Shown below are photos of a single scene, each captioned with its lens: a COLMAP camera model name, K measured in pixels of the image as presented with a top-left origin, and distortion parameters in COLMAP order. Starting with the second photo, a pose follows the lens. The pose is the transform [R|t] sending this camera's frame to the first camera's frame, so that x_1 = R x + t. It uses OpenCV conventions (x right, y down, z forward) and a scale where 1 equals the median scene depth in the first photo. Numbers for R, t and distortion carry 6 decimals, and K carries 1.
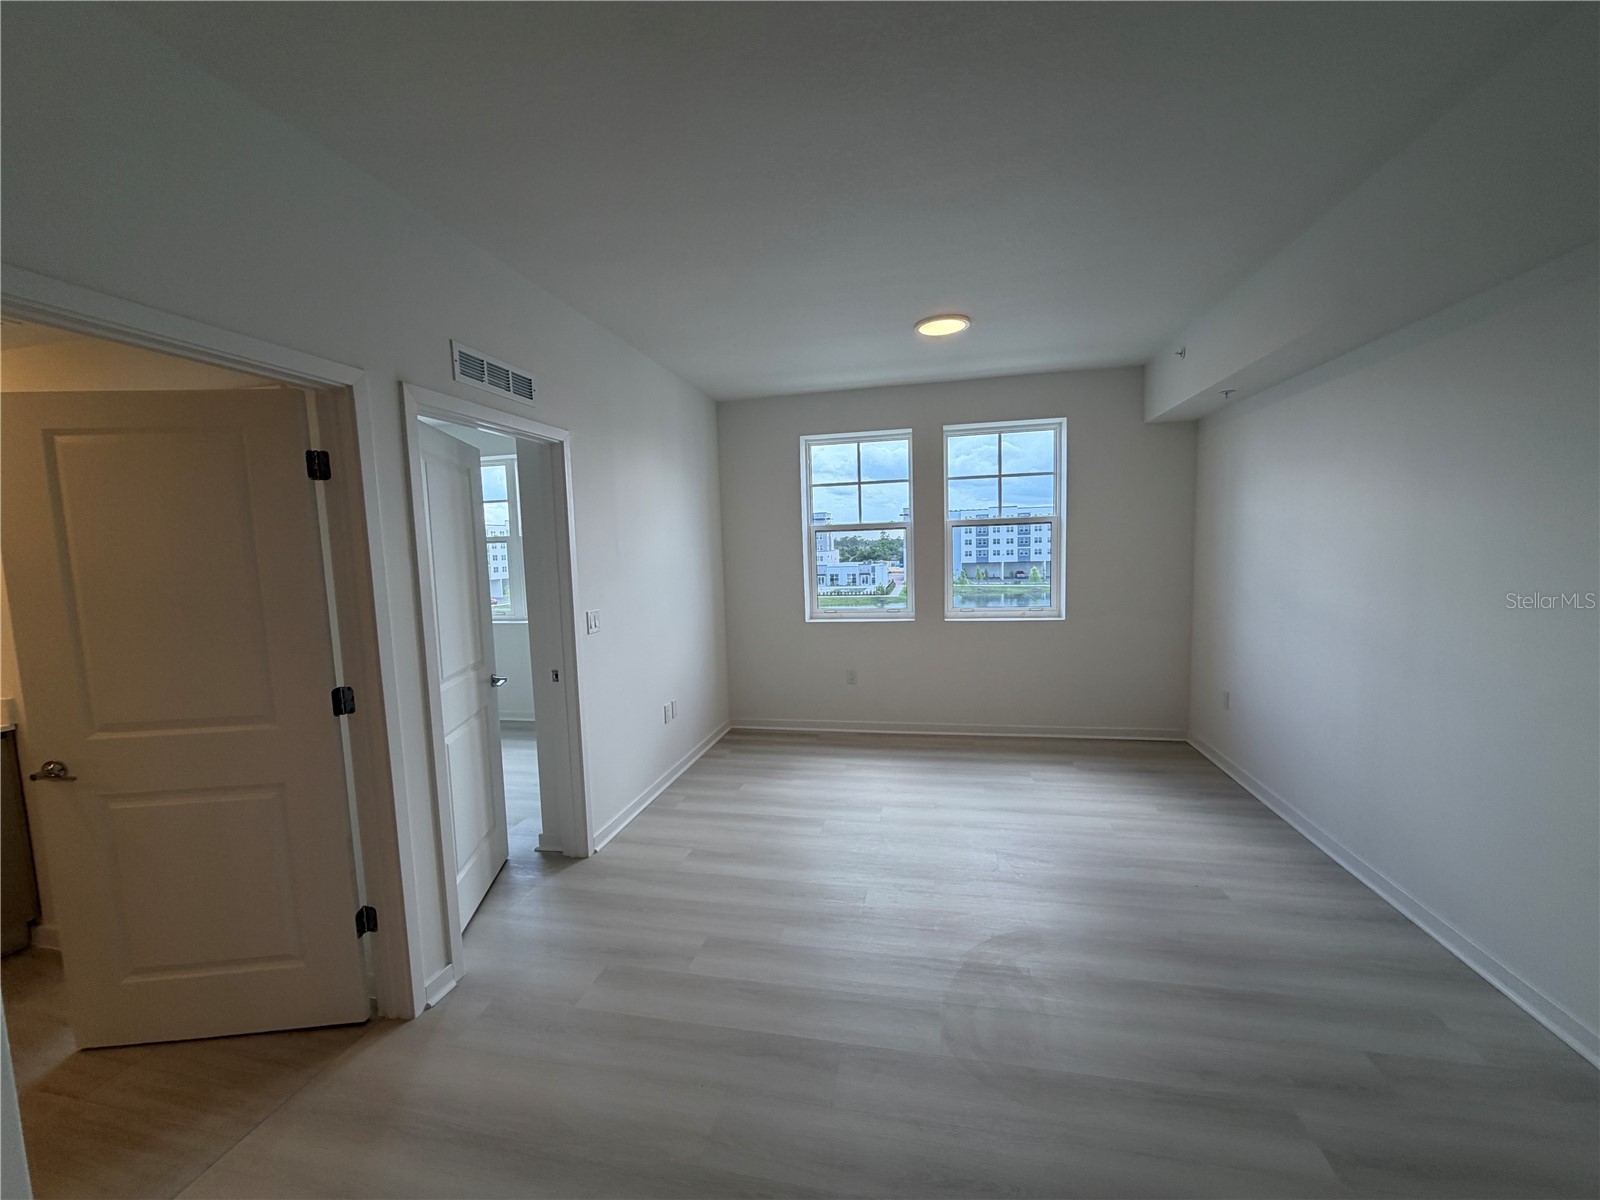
lens RADIAL K [[634.6, 0, 800.0], [0, 634.6, 600.0], [0, 0, 1]] dist [0.000843, 0.000009]
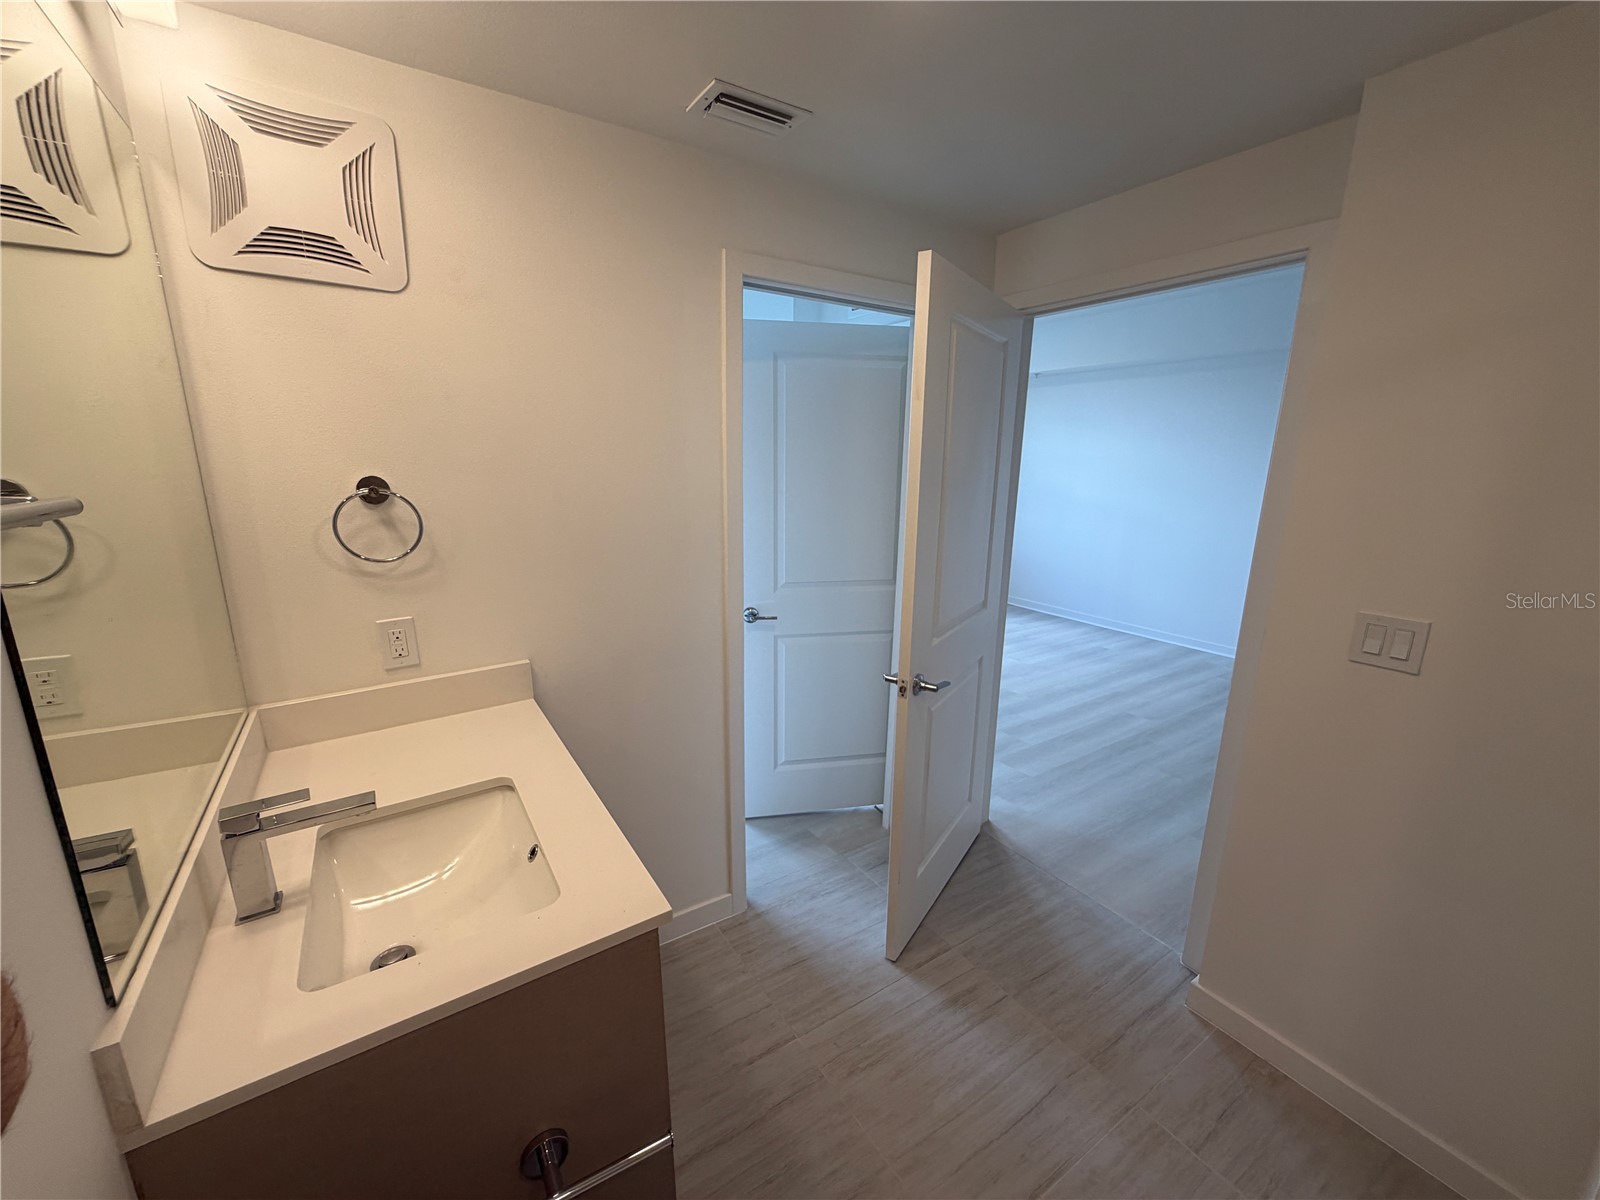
lens RADIAL K [[634.6, 0, 800.0], [0, 634.6, 600.0], [0, 0, 1]] dist [0.000843, 0.000009]
pose [[0.704178, -0.126993, 0.698575, -1.395989], [0.035197, 0.988909, 0.144293, -0.004948], [-0.709151, -0.077020, 0.700837, 0.302634]]
